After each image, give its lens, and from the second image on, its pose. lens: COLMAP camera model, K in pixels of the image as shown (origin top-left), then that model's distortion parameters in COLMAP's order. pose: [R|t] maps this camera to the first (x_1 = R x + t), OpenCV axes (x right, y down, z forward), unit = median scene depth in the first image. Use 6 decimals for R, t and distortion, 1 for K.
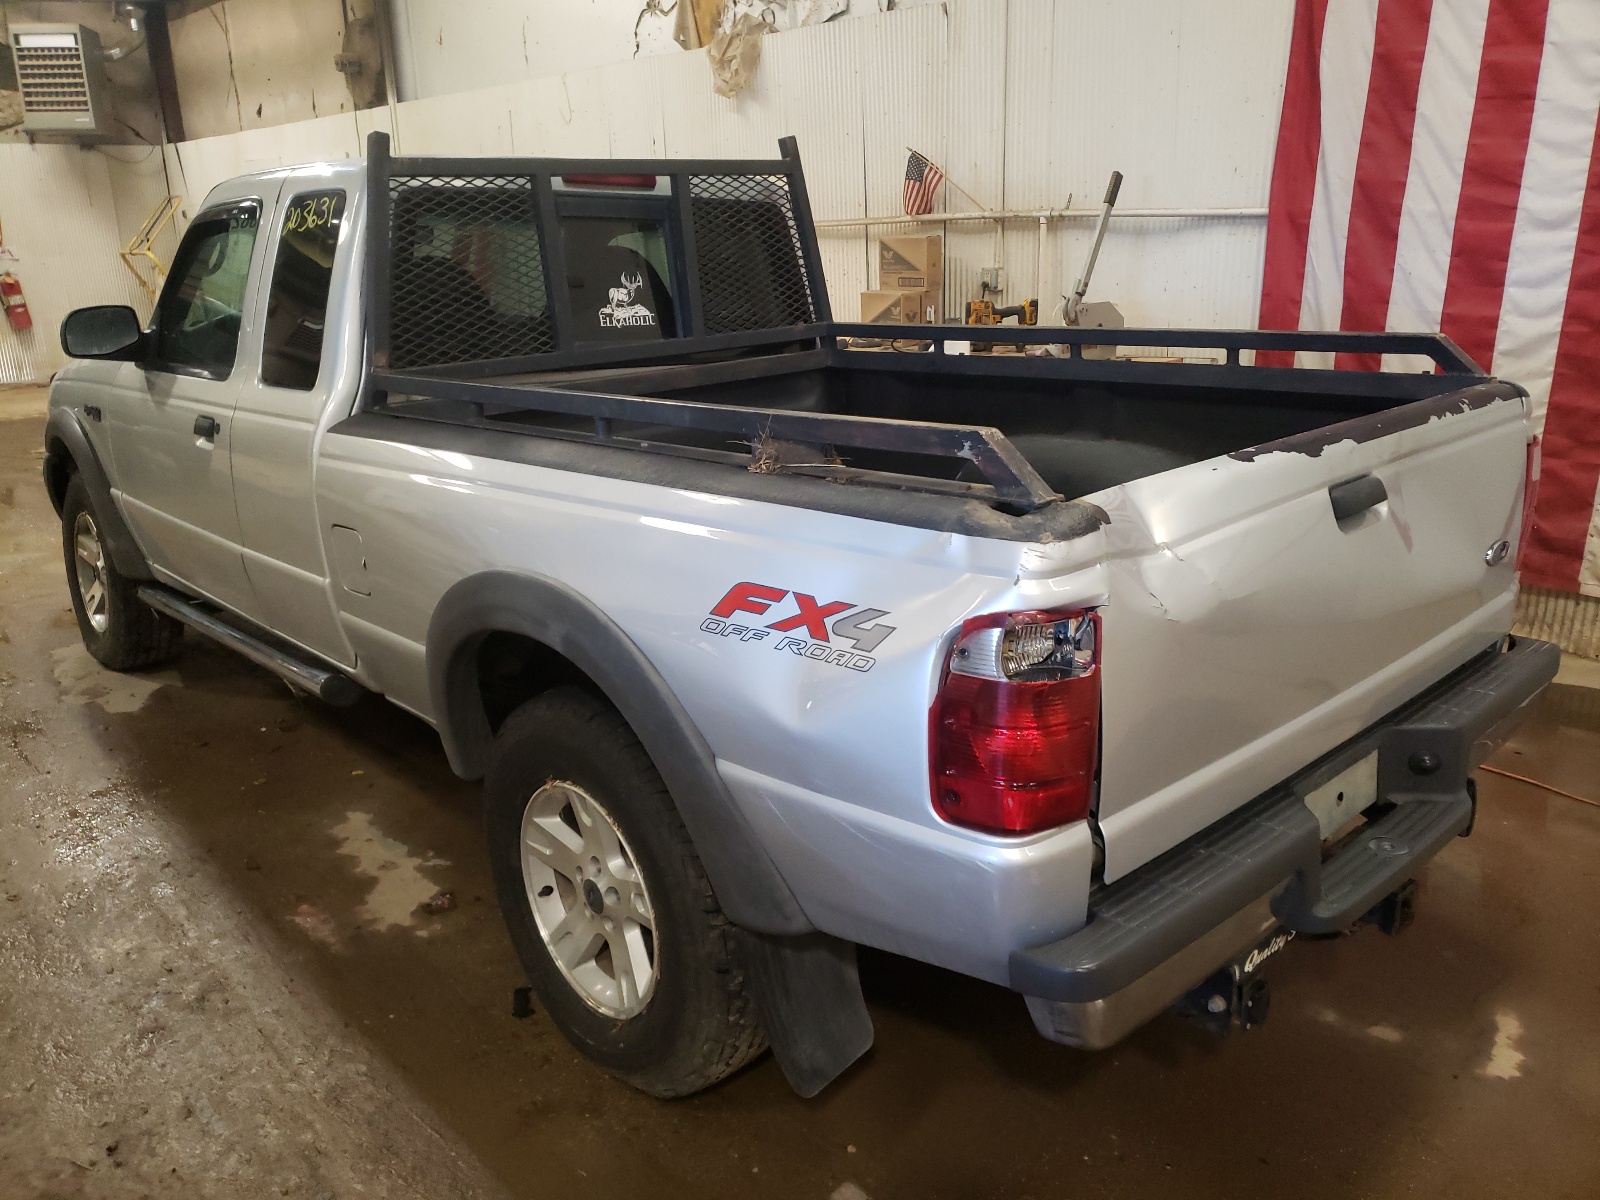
lens RADIAL K [[1222.4, 0, 783.8], [0, 1222.4, 592.5], [0, 0, 1]] dist [0.010540, 0.006433]
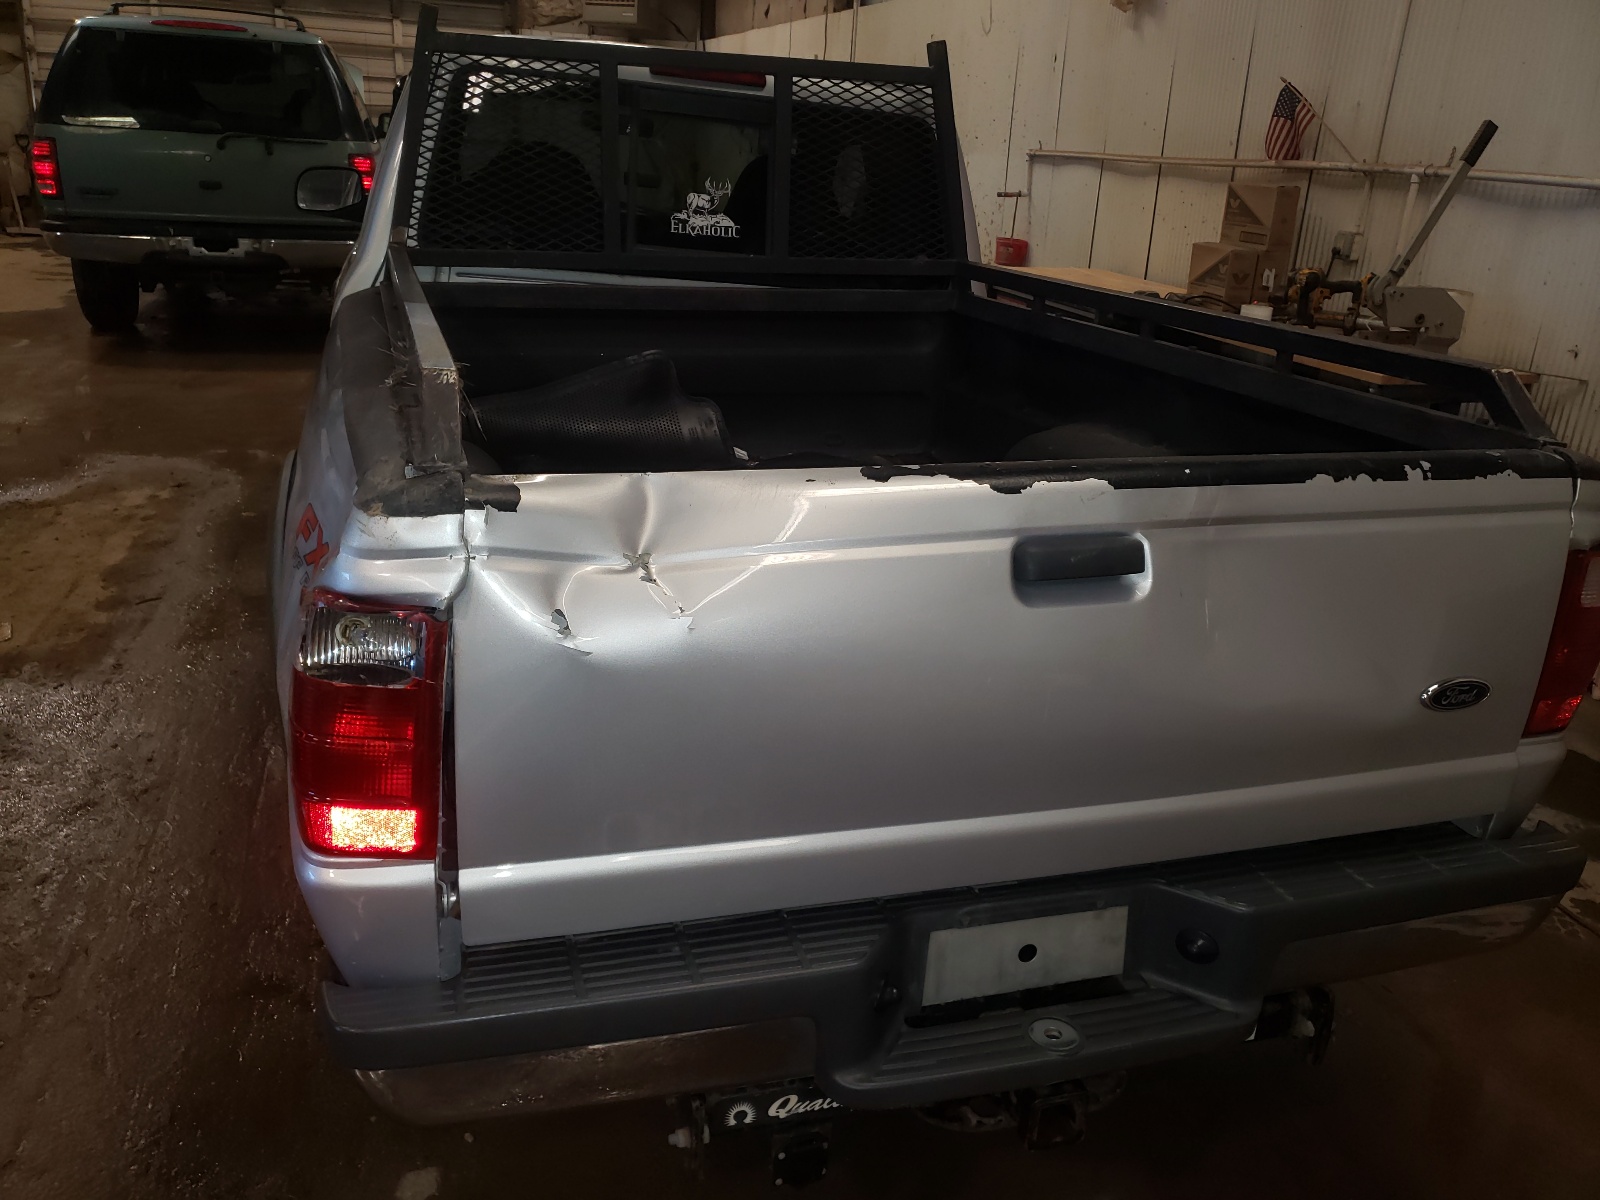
lens RADIAL K [[1213.6, 0, 800.0], [0, 1213.6, 600.0], [0, 0, 1]] dist [-0.000949, 0.005812]
pose [[0.903064, 0.223889, -0.366536, 0.266729], [-0.200108, 0.974431, 0.102183, -0.043271], [0.380041, -0.018931, 0.924776, 0.127430]]
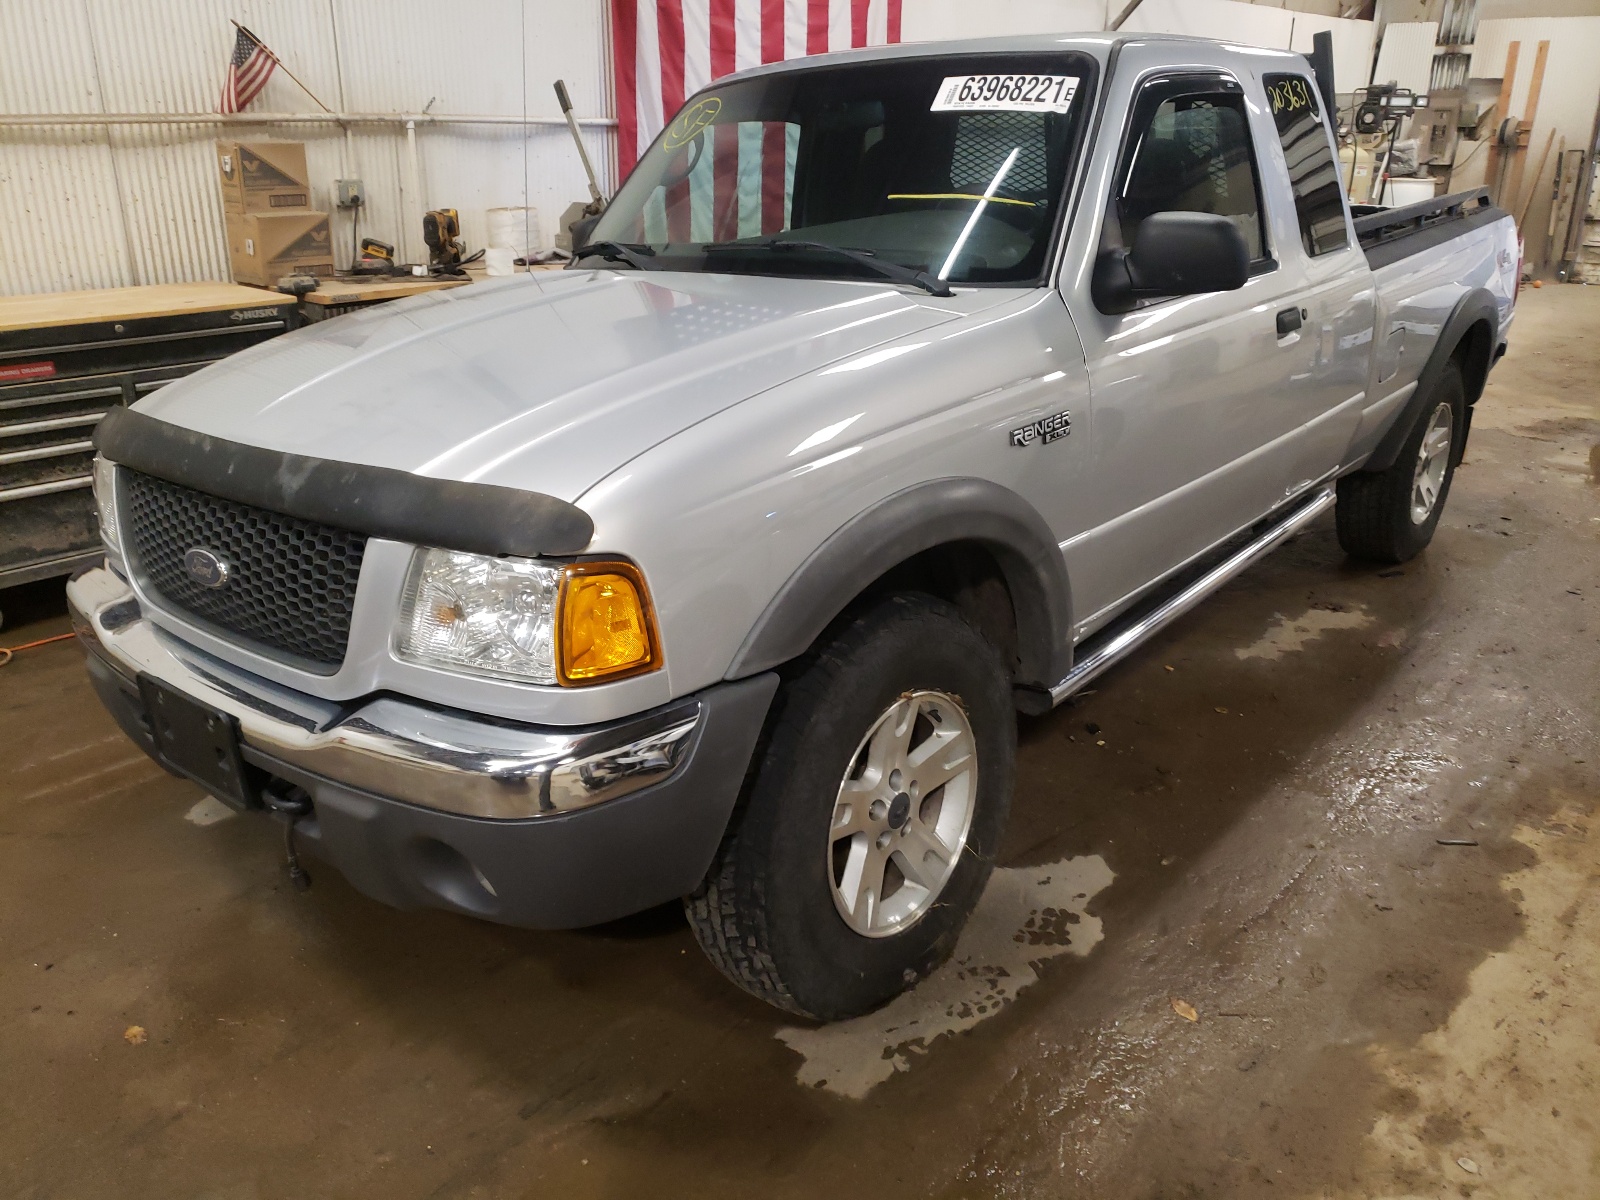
lens RADIAL K [[1202.7, 0, 800.0], [0, 1202.7, 600.0], [0, 0, 1]] dist [0.008521, 0.010994]
pose [[-0.102916, -0.339373, 0.935005, -1.055046], [0.292394, 0.888145, 0.354549, -0.294210], [-0.950744, 0.309879, 0.007826, 1.092395]]
